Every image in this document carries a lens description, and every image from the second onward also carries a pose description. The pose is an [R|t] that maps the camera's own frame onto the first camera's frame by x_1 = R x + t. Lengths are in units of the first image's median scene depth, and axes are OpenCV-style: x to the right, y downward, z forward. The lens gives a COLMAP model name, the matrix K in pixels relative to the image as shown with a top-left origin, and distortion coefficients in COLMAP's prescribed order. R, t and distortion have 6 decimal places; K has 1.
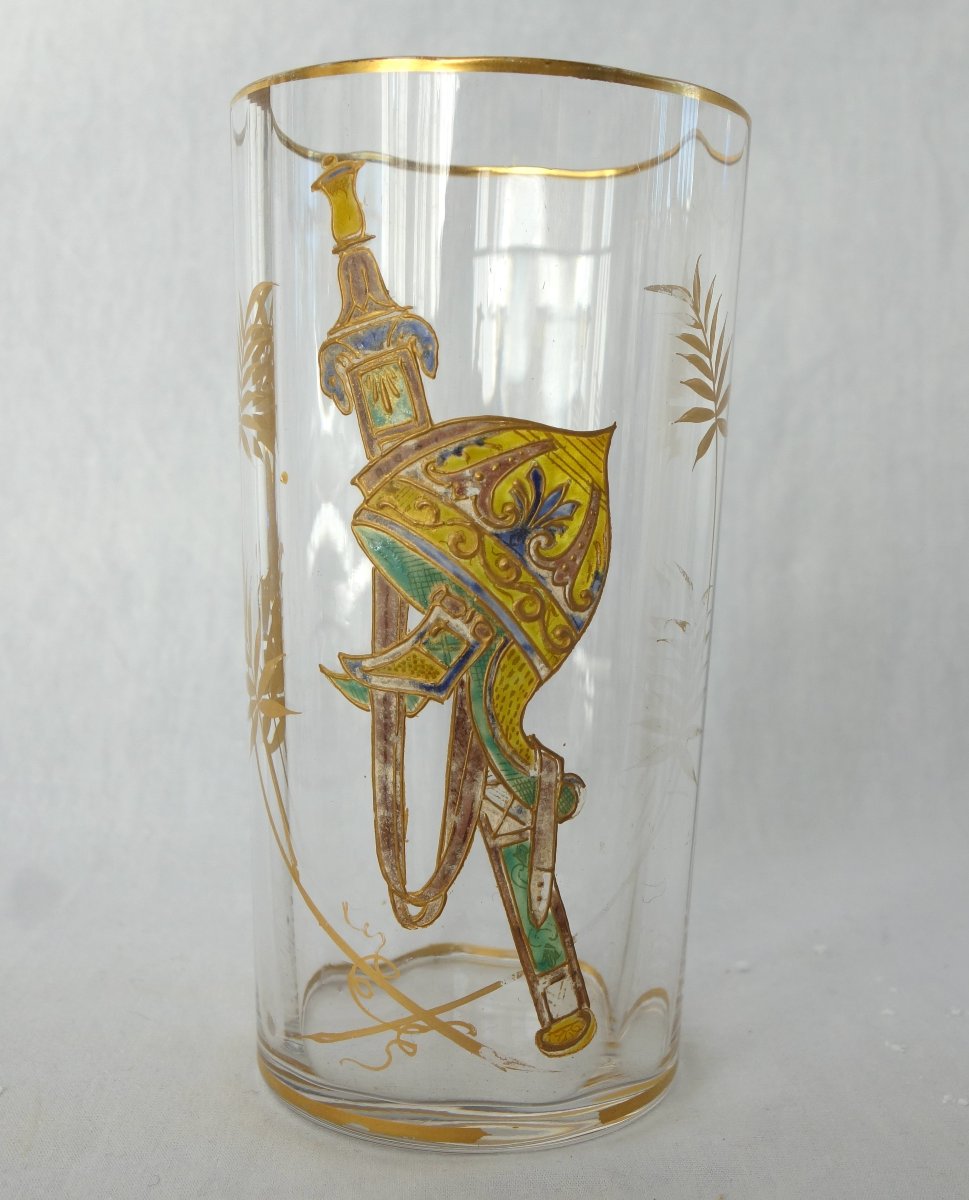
lens RADIAL K [[1336.1, 0, 484.2], [0, 1336.1, 600.0], [0, 0, 1]] dist [-0.014752, 0.000000]
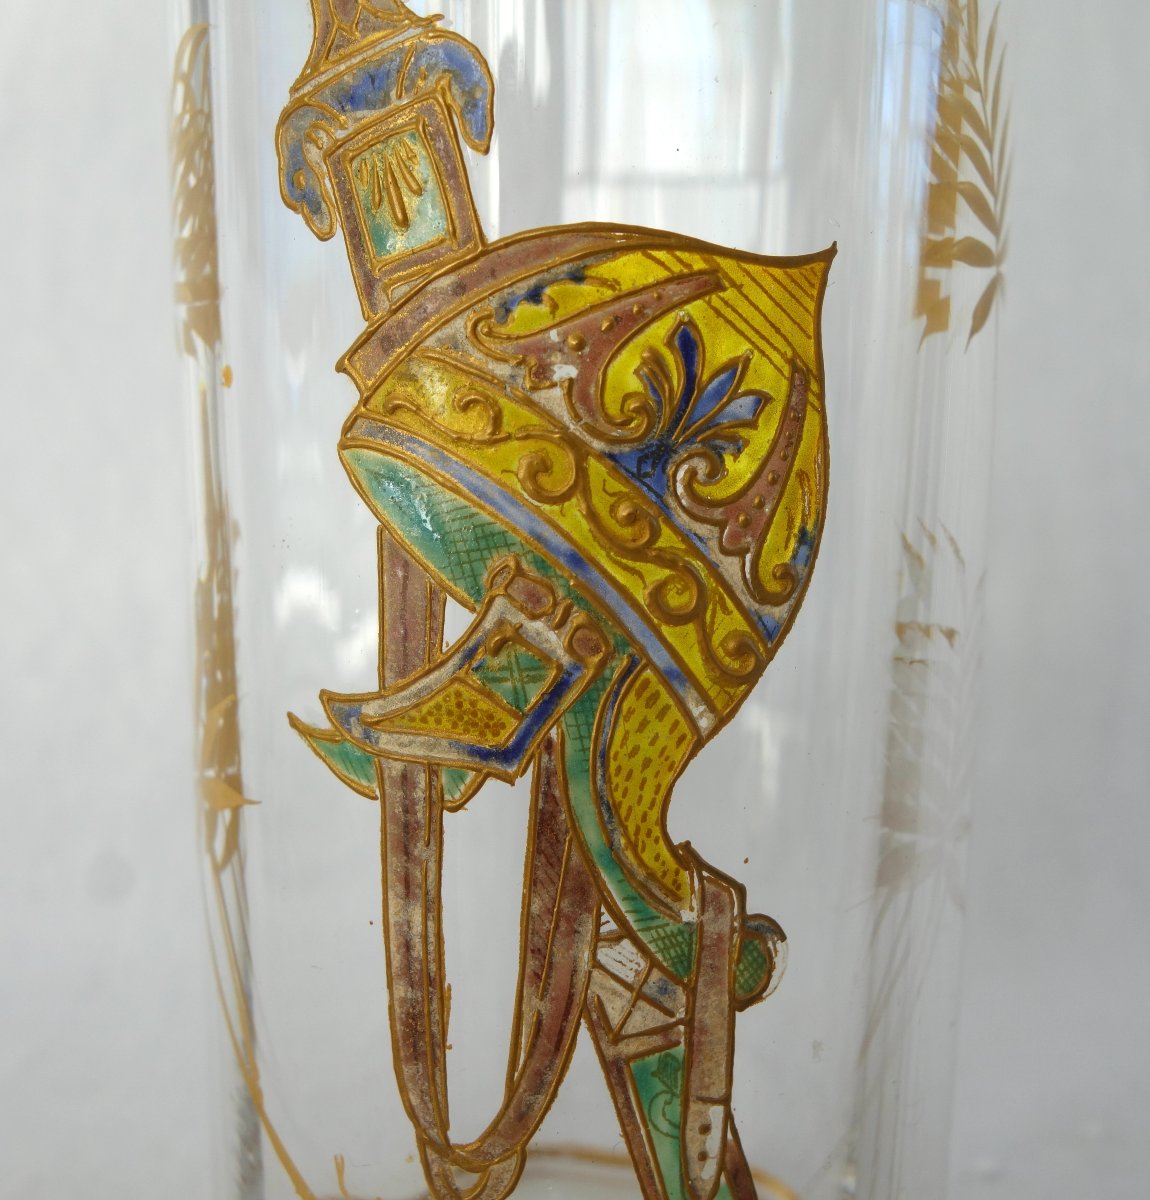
lens RADIAL K [[1186.8, 0, 578.8], [0, 1186.8, 604.9], [0, 0, 1]] dist [0.001038, 0.000000]
pose [[0.999719, -0.013204, -0.019662, 0.004813], [0.012076, 0.998334, -0.056426, 0.034060], [0.020375, 0.056173, 0.998213, 0.534851]]
